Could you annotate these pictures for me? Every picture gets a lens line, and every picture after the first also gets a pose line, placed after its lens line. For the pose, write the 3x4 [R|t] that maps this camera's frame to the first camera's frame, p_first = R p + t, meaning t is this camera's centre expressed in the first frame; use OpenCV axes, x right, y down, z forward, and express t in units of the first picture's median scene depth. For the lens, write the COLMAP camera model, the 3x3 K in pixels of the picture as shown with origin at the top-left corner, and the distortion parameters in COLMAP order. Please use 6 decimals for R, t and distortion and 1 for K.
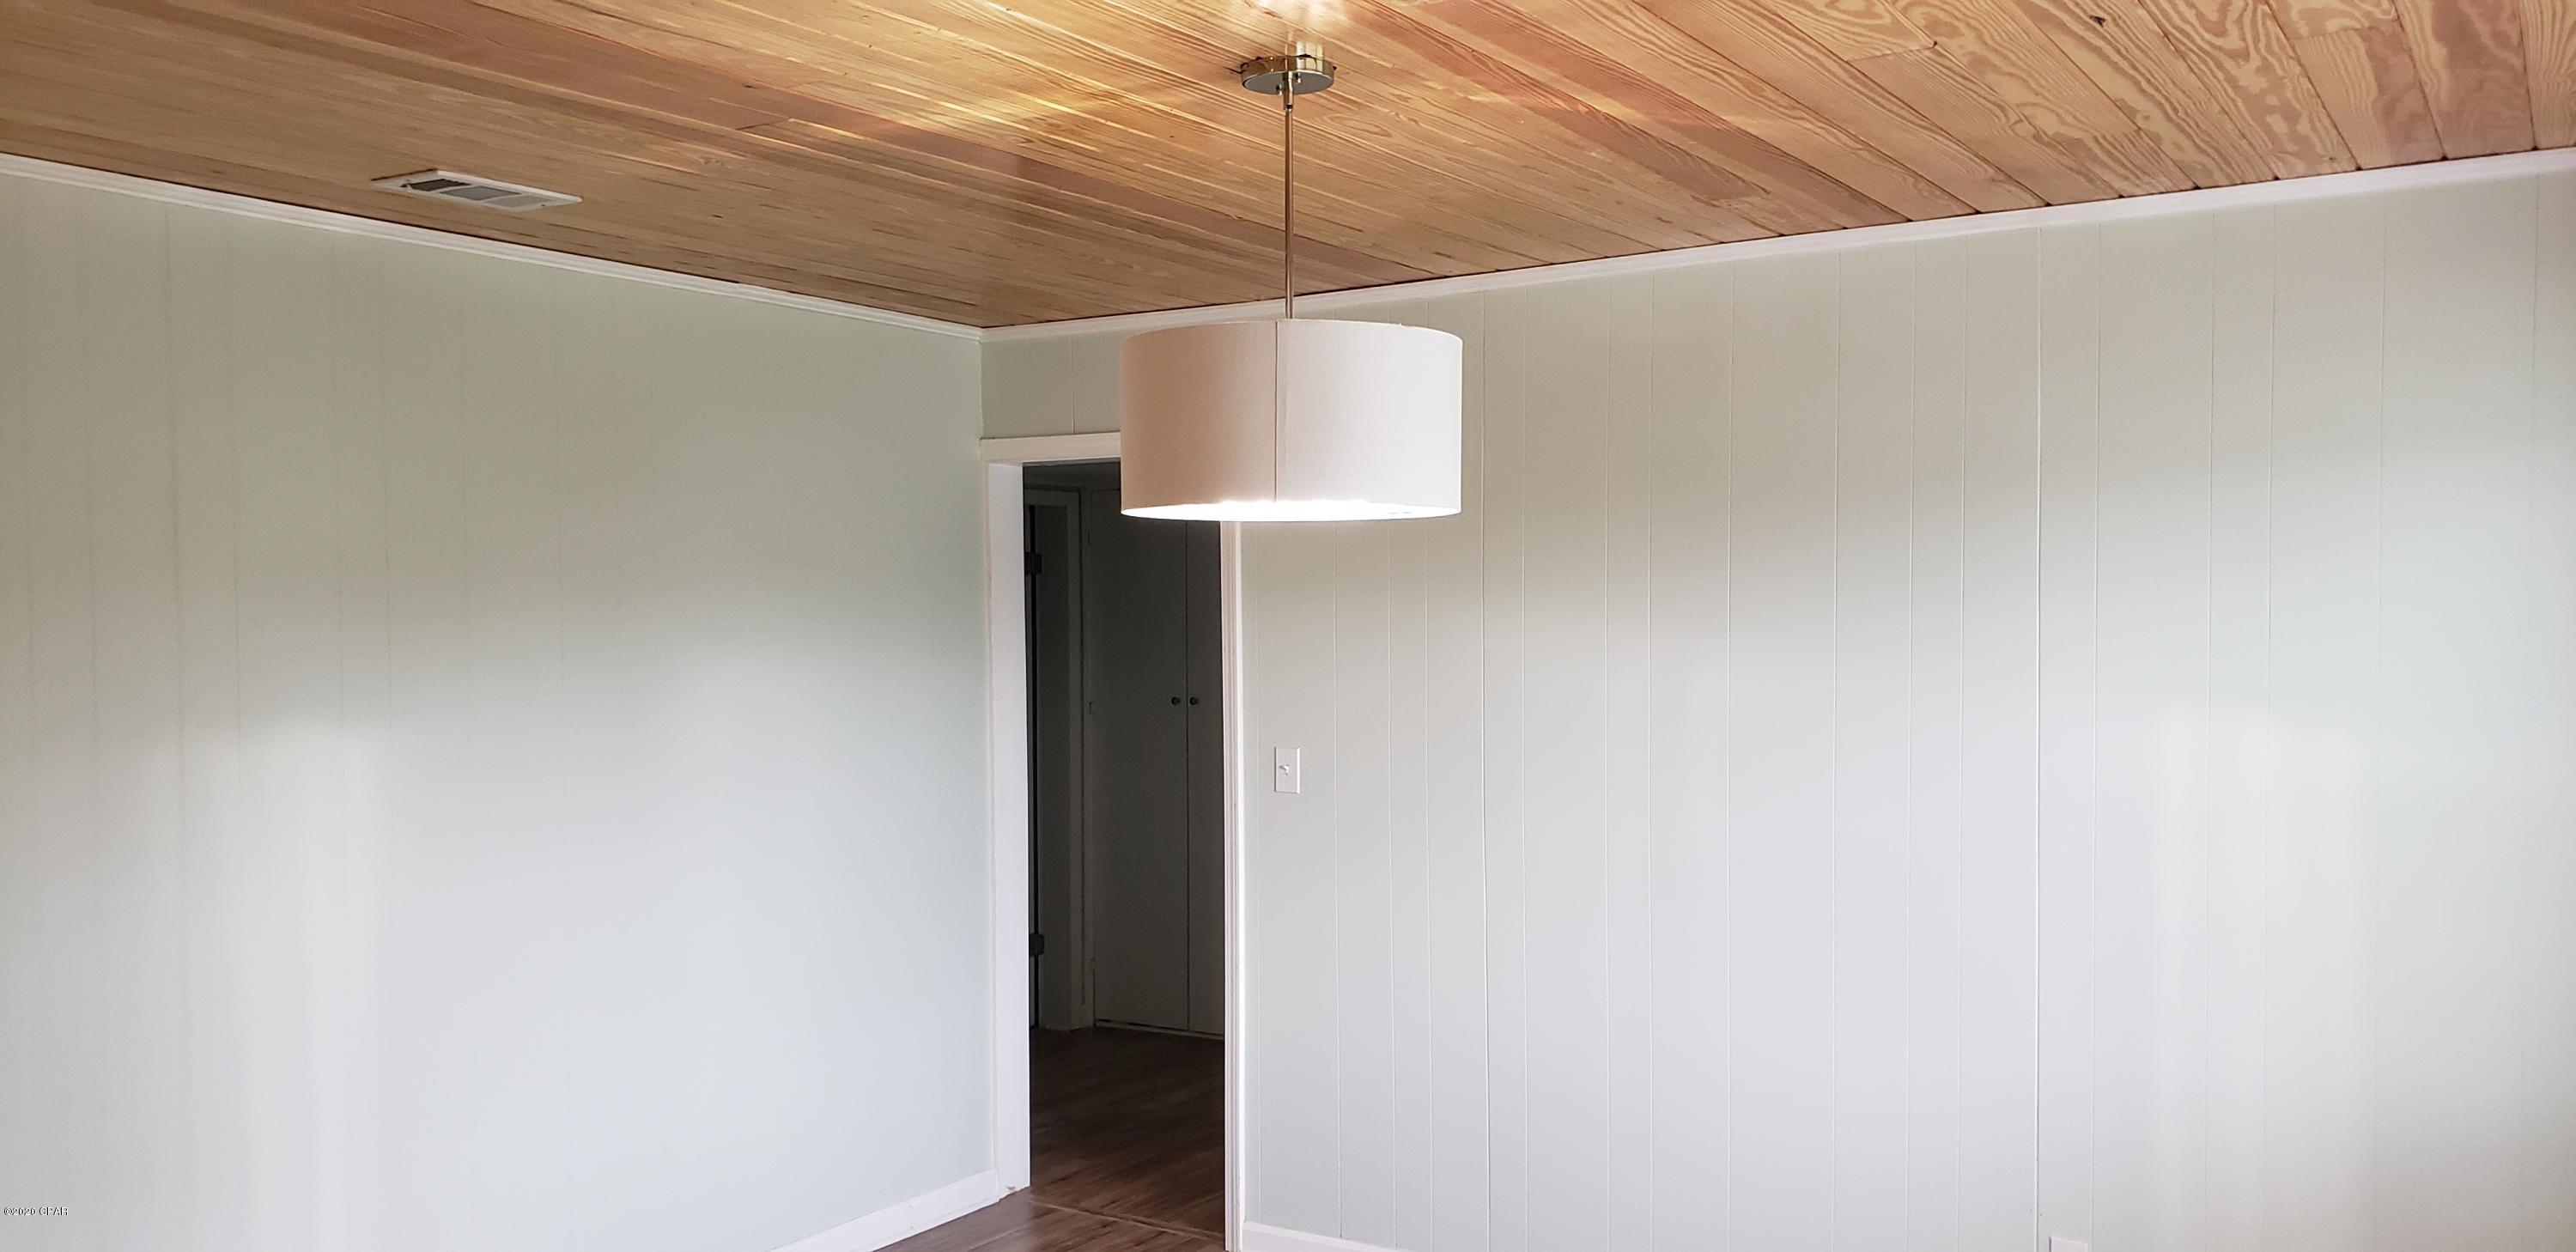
lens RADIAL K [[2075.4, 0, 1294.0], [0, 2075.4, 689.4], [0, 0, 1]] dist [0.139829, -0.269544]
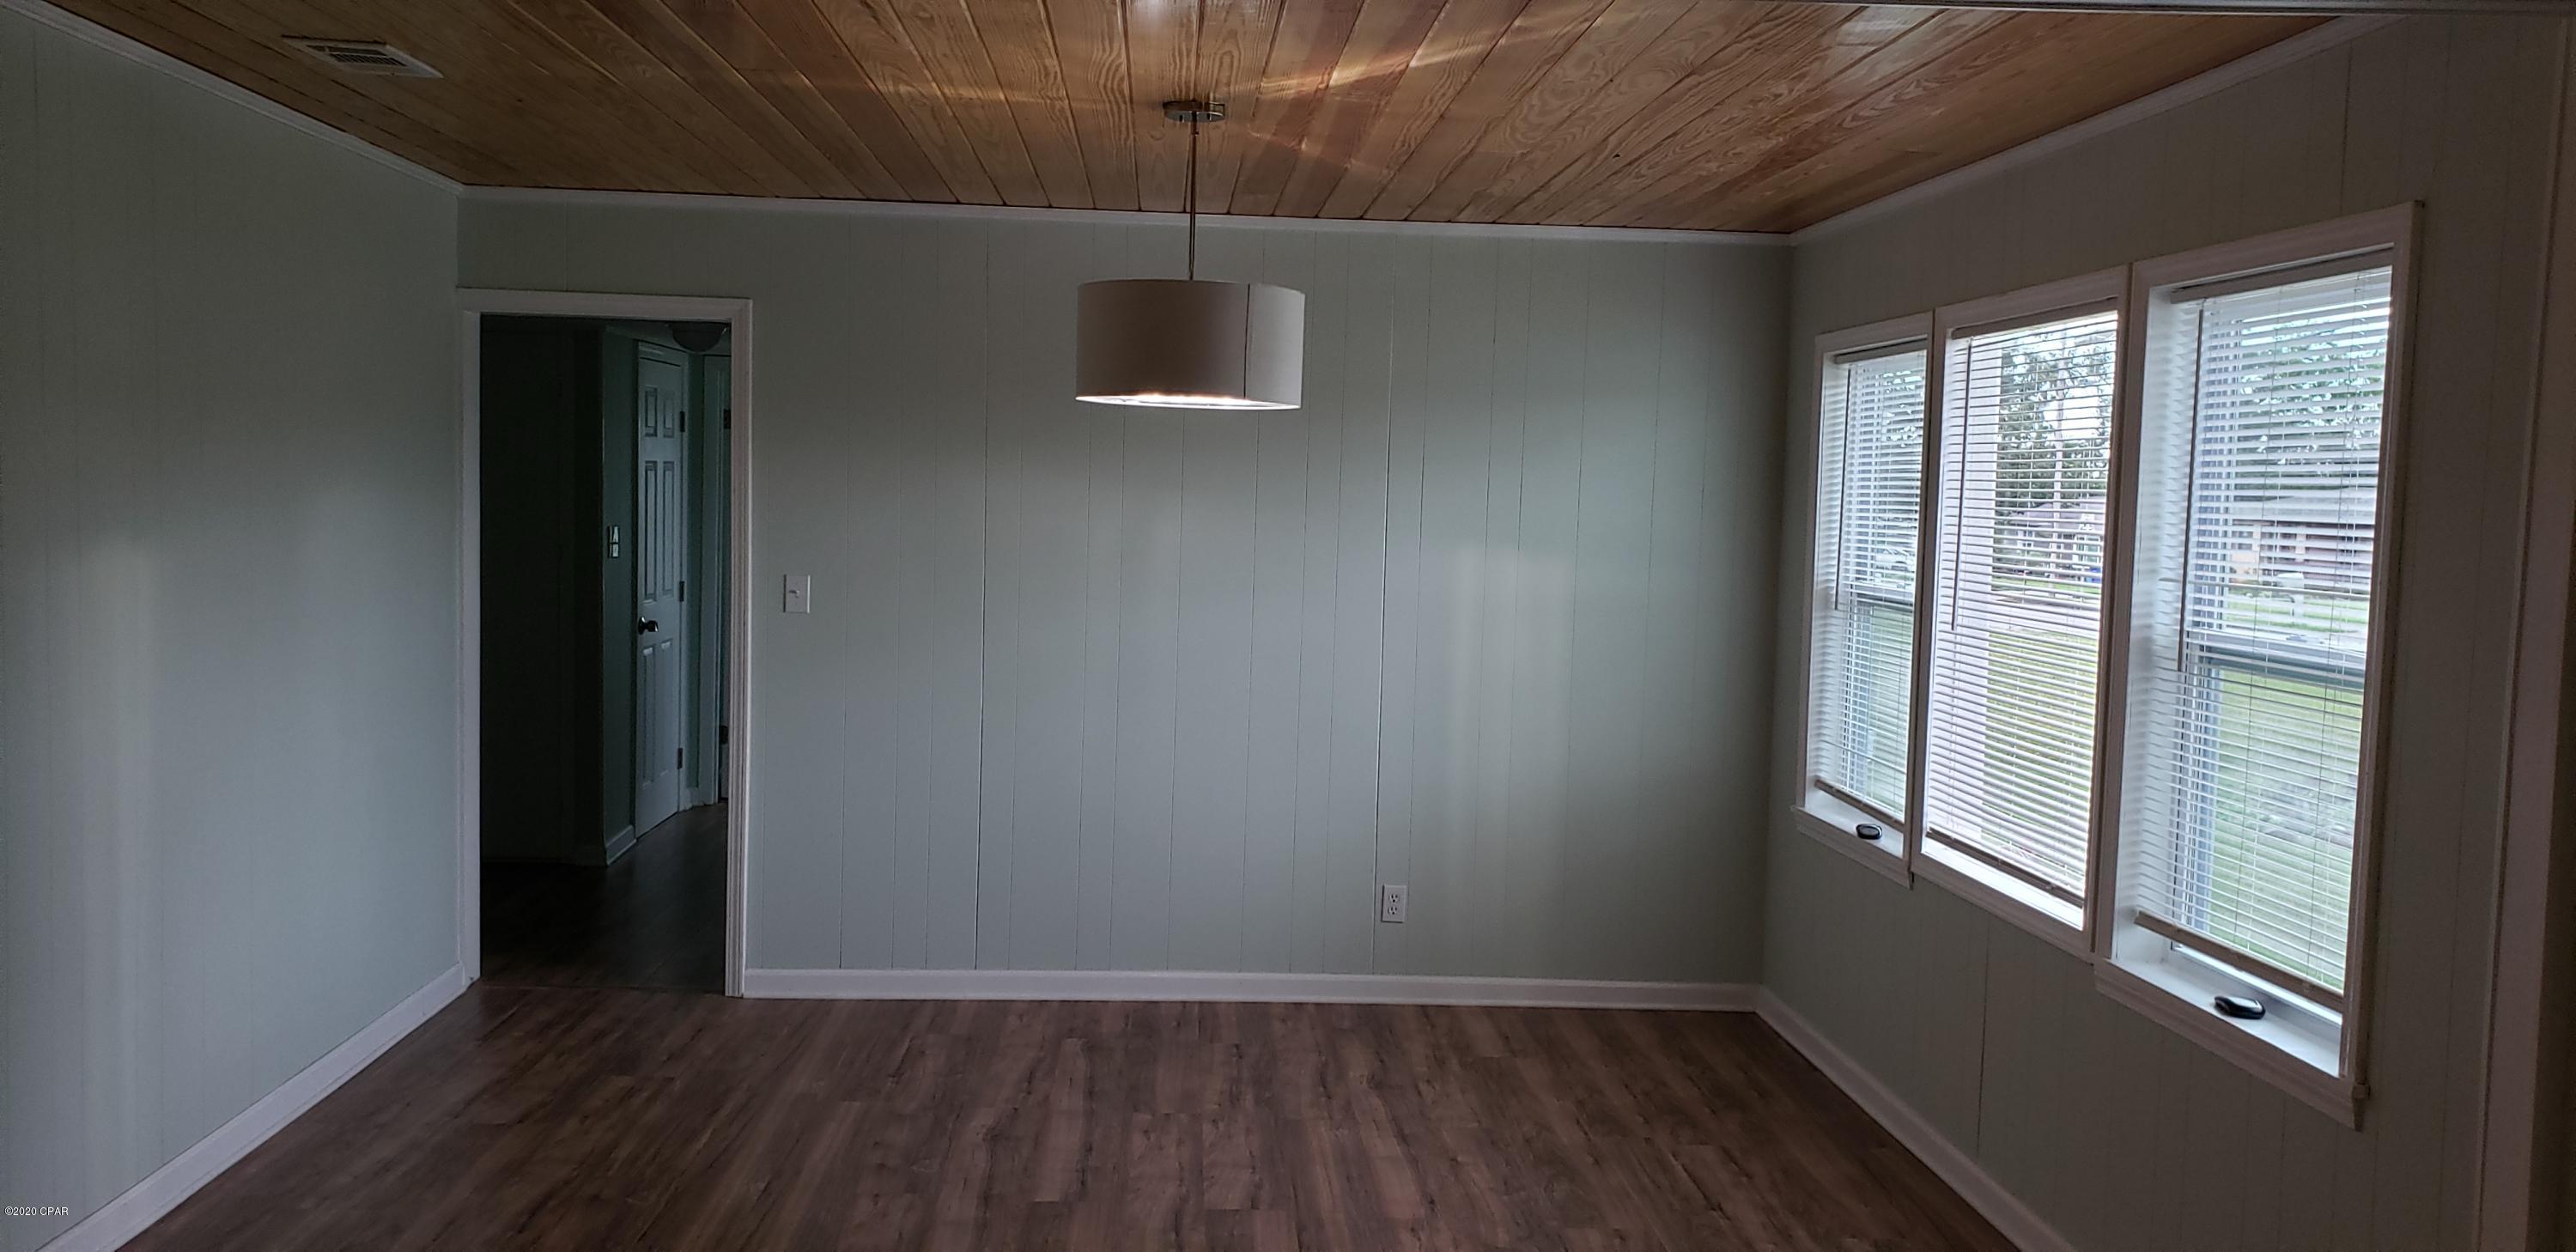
lens RADIAL K [[2075.4, 0, 1294.0], [0, 2075.4, 689.4], [0, 0, 1]] dist [0.139829, -0.269544]
pose [[0.789401, -0.032211, 0.613033, -0.595461], [-0.009918, 0.997823, 0.065201, 0.013628], [-0.613798, -0.057550, 0.787362, -0.159944]]
